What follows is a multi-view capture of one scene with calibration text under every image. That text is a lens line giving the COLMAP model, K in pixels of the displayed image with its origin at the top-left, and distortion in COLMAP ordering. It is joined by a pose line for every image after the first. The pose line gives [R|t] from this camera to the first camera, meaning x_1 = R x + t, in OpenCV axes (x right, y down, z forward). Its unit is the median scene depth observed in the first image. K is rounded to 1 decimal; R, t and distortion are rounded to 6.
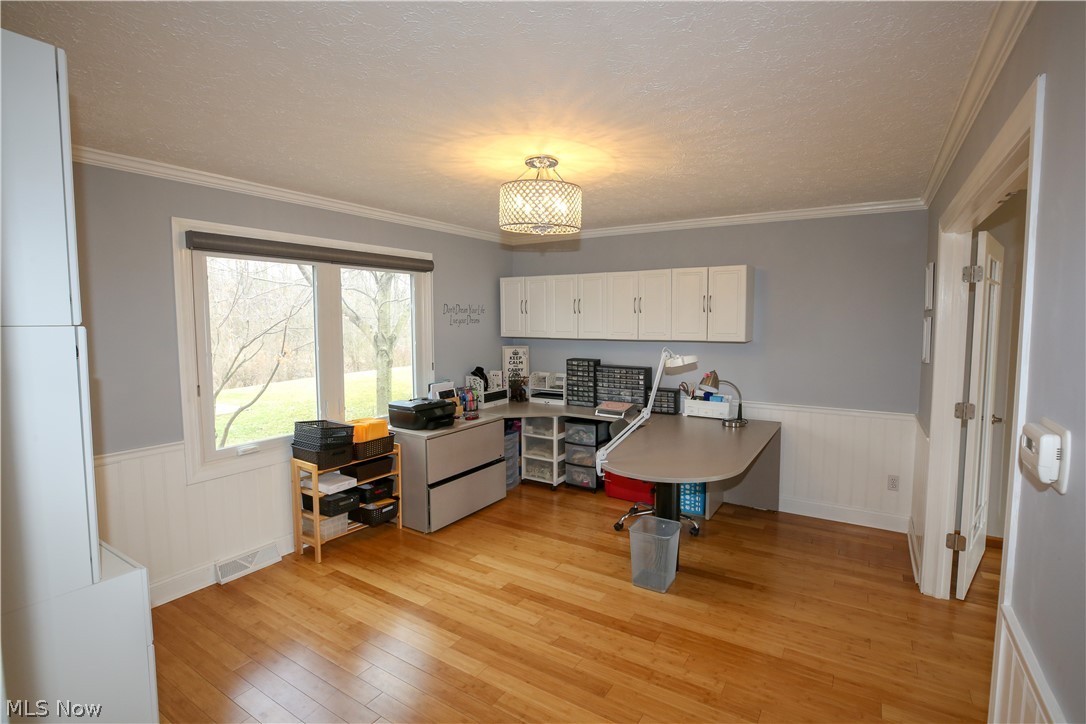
lens RADIAL K [[516.6, 0, 542.1], [0, 516.6, 358.2], [0, 0, 1]] dist [-0.025865, -0.000513]
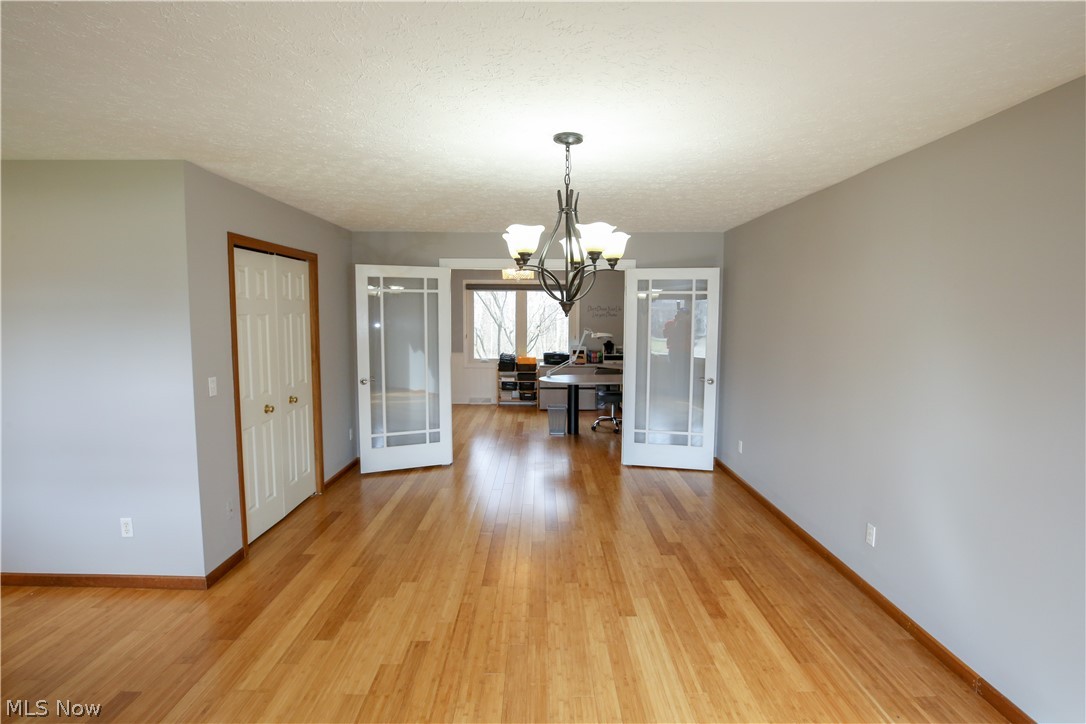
lens RADIAL K [[516.6, 0, 542.3], [0, 516.6, 361.9], [0, 0, 1]] dist [-0.025865, -0.000513]
pose [[0.538438, 0.085925, -0.838273, 1.725706], [-0.068754, 0.995951, 0.057925, 0.001771], [0.839856, 0.026445, 0.542165, -0.216751]]
